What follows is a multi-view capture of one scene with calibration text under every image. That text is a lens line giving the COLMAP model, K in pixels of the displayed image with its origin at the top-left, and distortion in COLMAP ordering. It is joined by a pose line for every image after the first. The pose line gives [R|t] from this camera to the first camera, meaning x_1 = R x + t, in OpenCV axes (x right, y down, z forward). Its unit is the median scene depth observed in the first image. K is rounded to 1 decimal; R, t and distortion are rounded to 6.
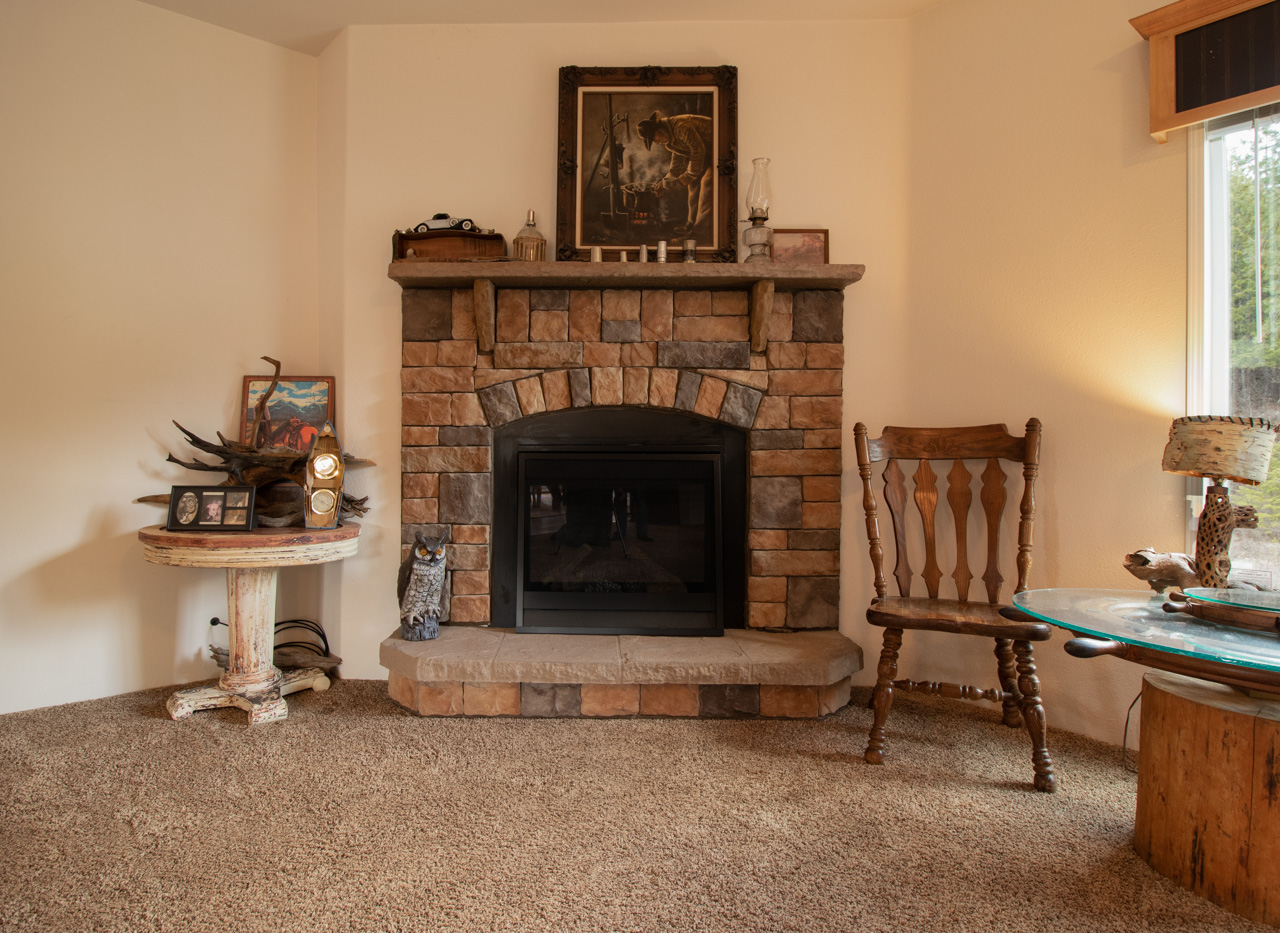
lens RADIAL K [[672.9, 0, 595.5], [0, 672.9, 457.6], [0, 0, 1]] dist [-0.003590, -0.012056]
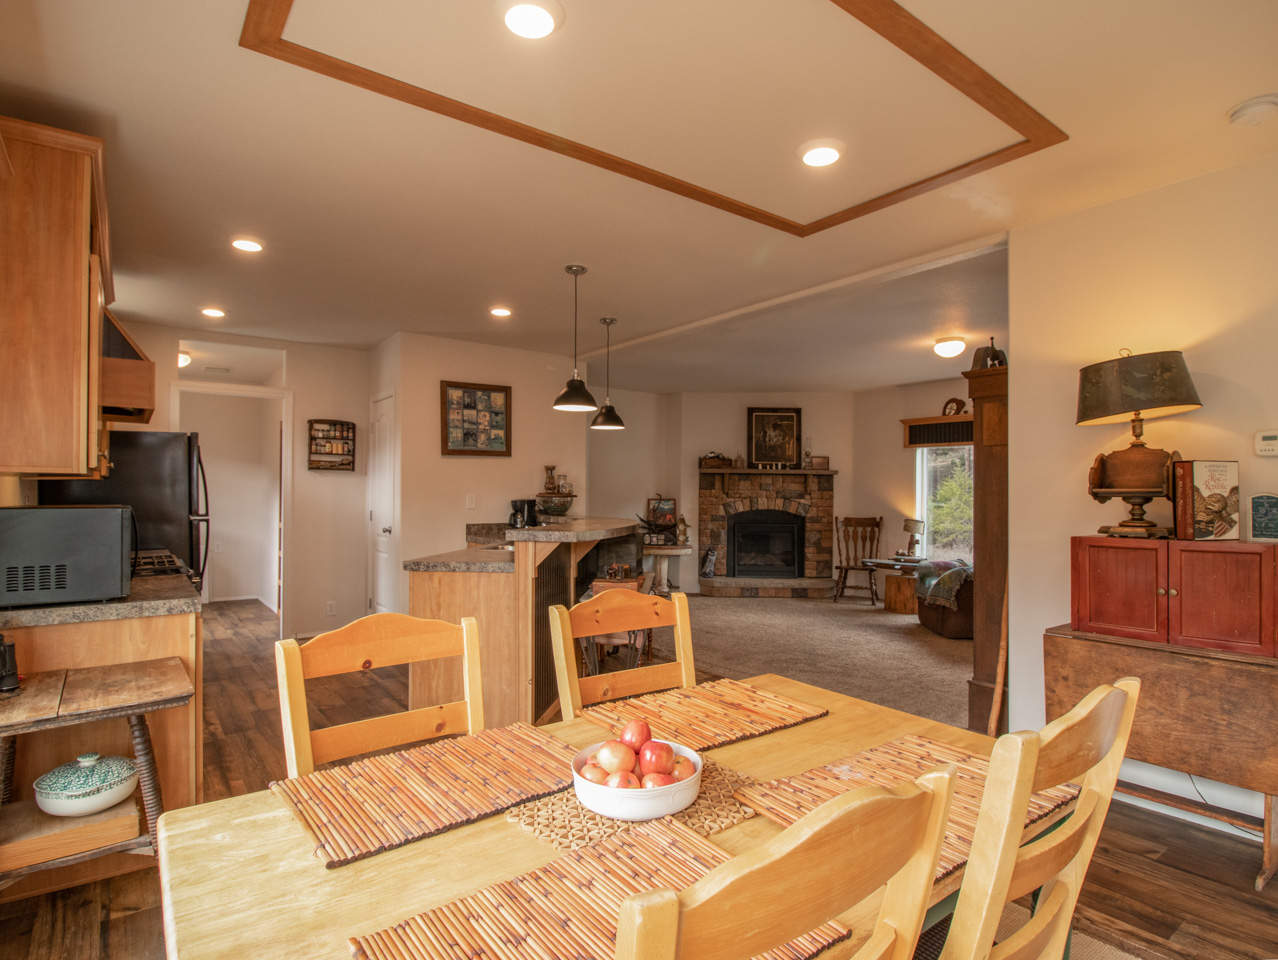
lens RADIAL K [[671.8, 0, 637.0], [0, 671.8, 489.2], [0, 0, 1]] dist [-0.003590, -0.012056]
pose [[0.999836, 0.004885, -0.017419, -0.545527], [-0.005251, 0.999765, -0.021033, -0.104803], [0.017313, 0.021121, 0.999627, -2.338616]]
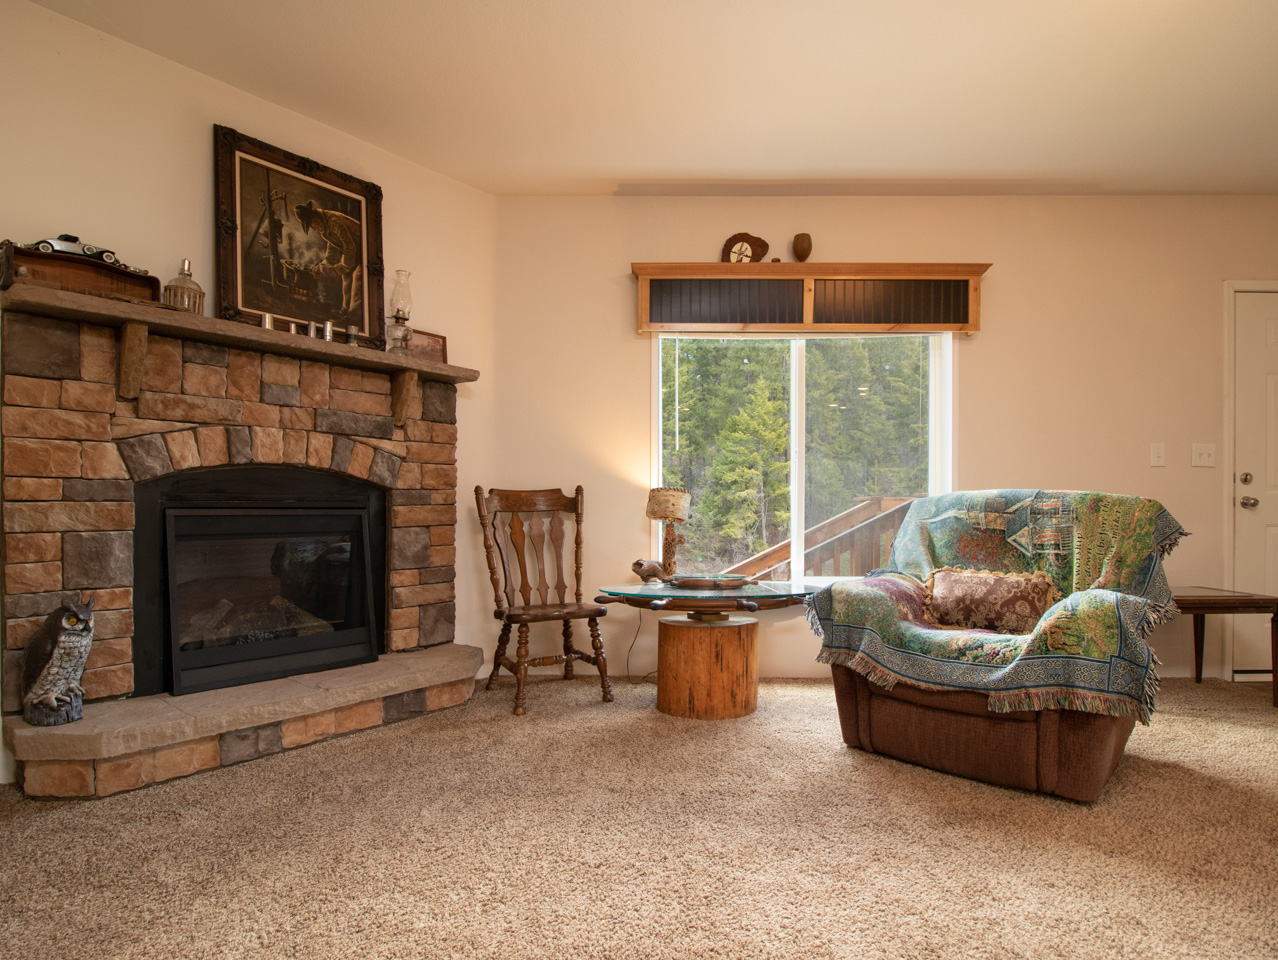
lens RADIAL K [[671.8, 0, 637.5], [0, 671.8, 513.6], [0, 0, 1]] dist [-0.003590, -0.012056]
pose [[0.636814, -0.009047, 0.770964, -0.426905], [0.008268, 0.999954, 0.004905, 0.001034], [-0.770973, 0.003251, 0.636860, -0.117710]]
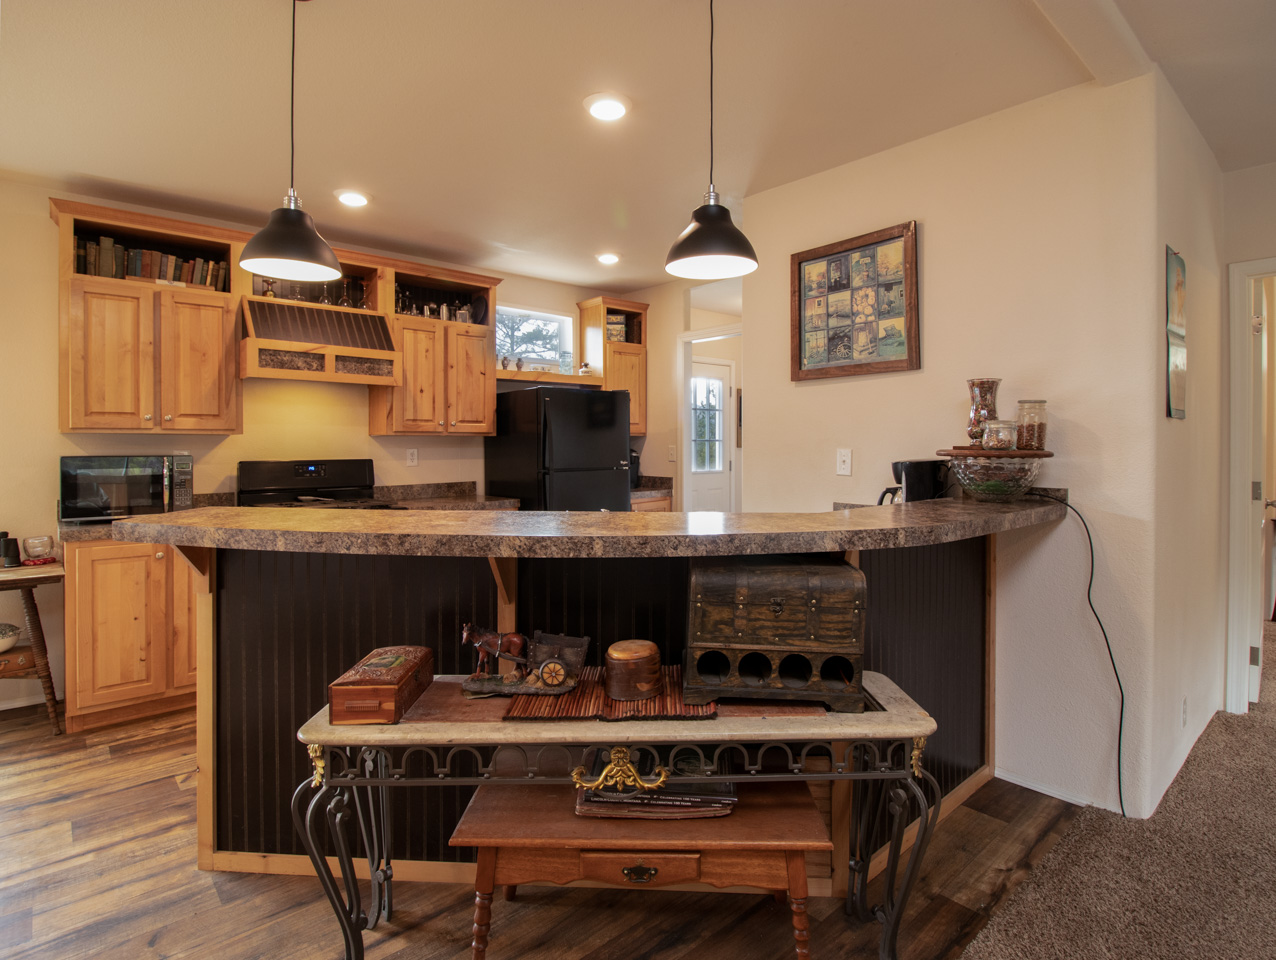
lens RADIAL K [[670.8, 0, 648.3], [0, 670.8, 447.3], [0, 0, 1]] dist [-0.003590, -0.012056]
pose [[0.070840, 0.008270, -0.997453, 0.041927], [-0.014377, 0.999870, 0.007269, -0.137883], [0.997384, 0.013825, 0.070950, -0.535697]]
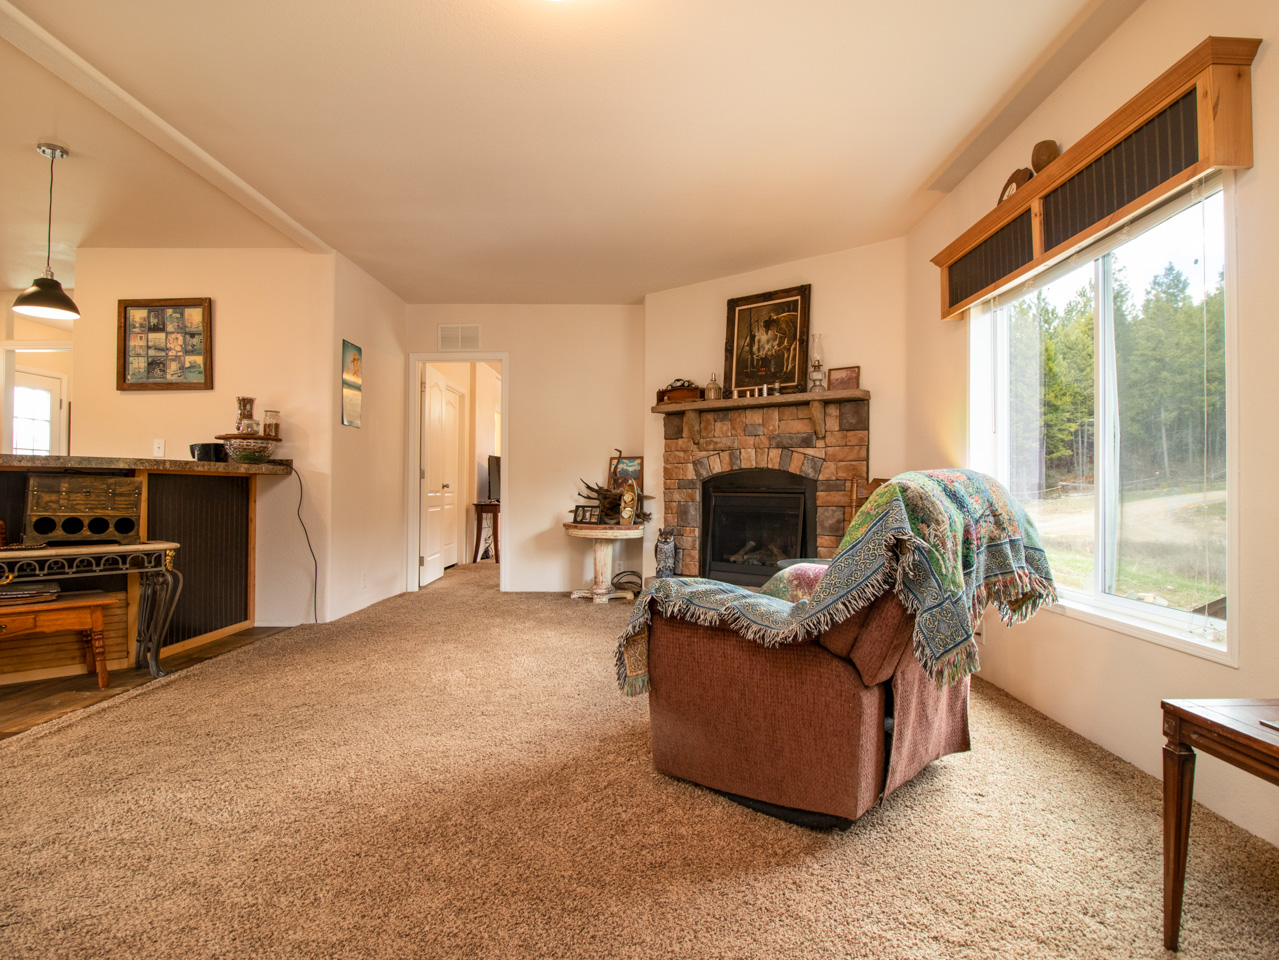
lens RADIAL K [[672.4, 0, 654.9], [0, 672.4, 477.8], [0, 0, 1]] dist [-0.003590, -0.012056]
pose [[0.795794, -0.008655, -0.605505, 0.984412], [-0.010733, 0.999539, -0.028394, 0.007791], [0.605472, 0.029095, 0.795335, -0.709772]]
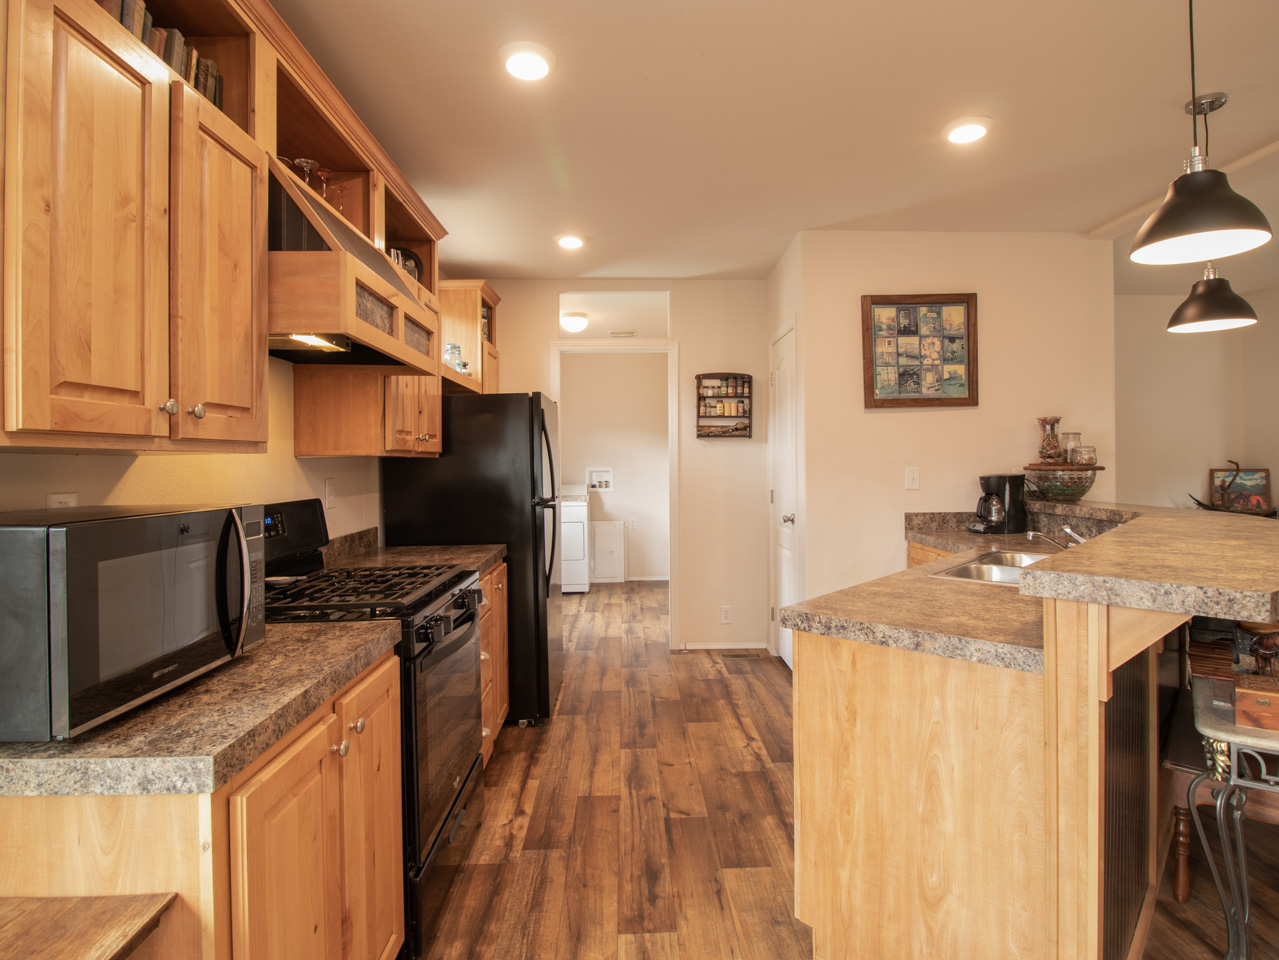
lens RADIAL K [[672.4, 0, 649.0], [0, 672.4, 468.0], [0, 0, 1]] dist [-0.003590, -0.012056]
pose [[0.811607, -0.003736, -0.584191, -0.751884], [0.001088, 0.999987, -0.004884, -0.123291], [0.584202, 0.003328, 0.811601, -1.615382]]
